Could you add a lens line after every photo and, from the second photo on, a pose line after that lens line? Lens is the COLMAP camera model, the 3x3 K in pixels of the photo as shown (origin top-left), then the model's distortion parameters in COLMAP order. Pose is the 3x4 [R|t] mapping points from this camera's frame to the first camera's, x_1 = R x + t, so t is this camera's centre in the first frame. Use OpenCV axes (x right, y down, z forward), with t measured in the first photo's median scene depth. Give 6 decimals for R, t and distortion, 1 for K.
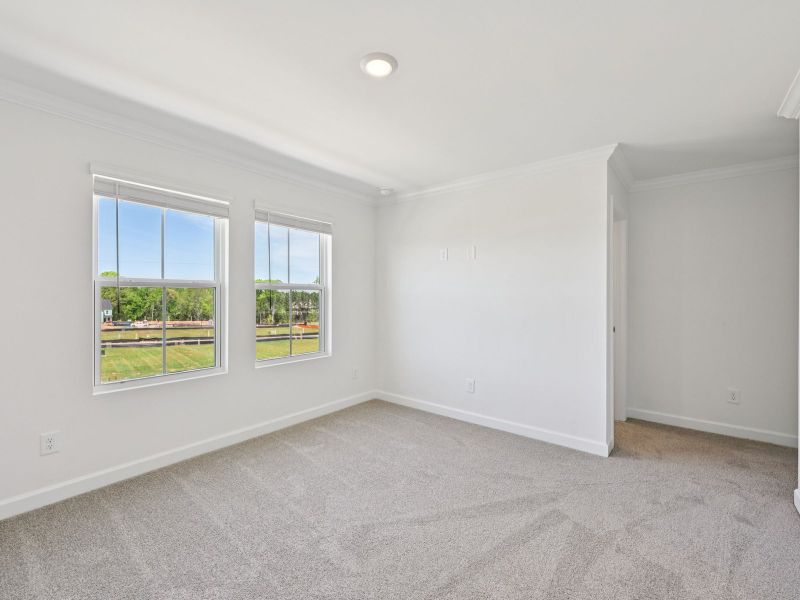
lens RADIAL K [[370.8, 0, 411.3], [0, 370.8, 297.5], [0, 0, 1]] dist [-0.001645, -0.000096]
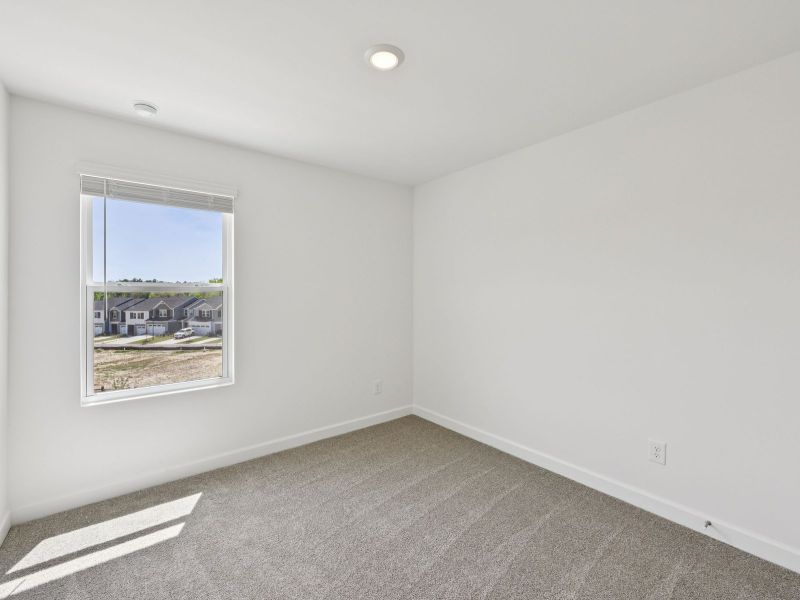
lens RADIAL K [[385.8, 0, 400.5], [0, 385.8, 284.1], [0, 0, 1]] dist [0.000311, 0.000052]
pose [[0.971489, -0.020296, -0.236216, 0.174826], [0.012956, 0.999385, -0.032585, -0.002468], [0.236732, 0.028595, 0.971154, 0.231491]]
